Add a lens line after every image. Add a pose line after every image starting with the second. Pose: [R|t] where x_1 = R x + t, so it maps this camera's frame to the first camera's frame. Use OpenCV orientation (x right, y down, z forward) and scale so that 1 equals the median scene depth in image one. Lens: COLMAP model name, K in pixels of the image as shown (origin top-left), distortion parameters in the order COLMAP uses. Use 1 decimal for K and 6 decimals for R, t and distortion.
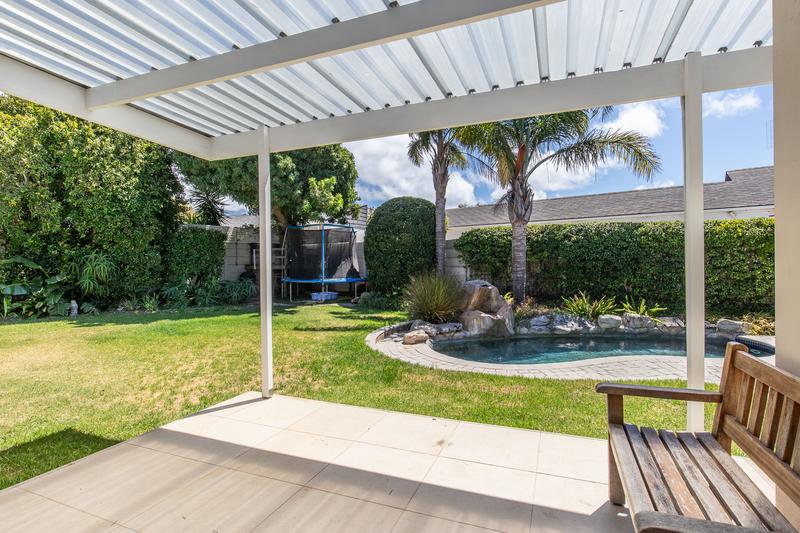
lens RADIAL K [[402.9, 0, 400.0], [0, 402.9, 266.5], [0, 0, 1]] dist [0.000412, -0.000082]
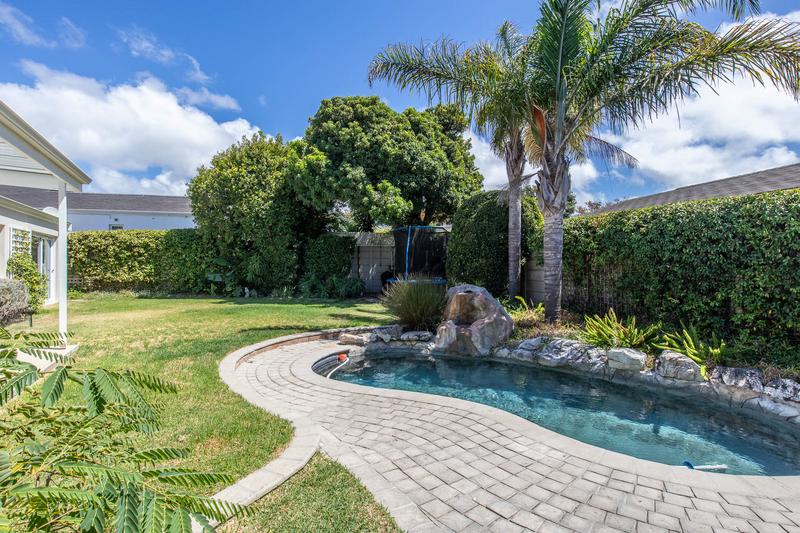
lens RADIAL K [[391.4, 0, 400.0], [0, 391.4, 266.5], [0, 0, 1]] dist [0.000083, 0.000013]
pose [[0.761696, 0.012333, -0.647817, 0.577215], [-0.018071, 0.999834, -0.002213, 0.000589], [0.647683, 0.013392, 0.761792, 0.277924]]
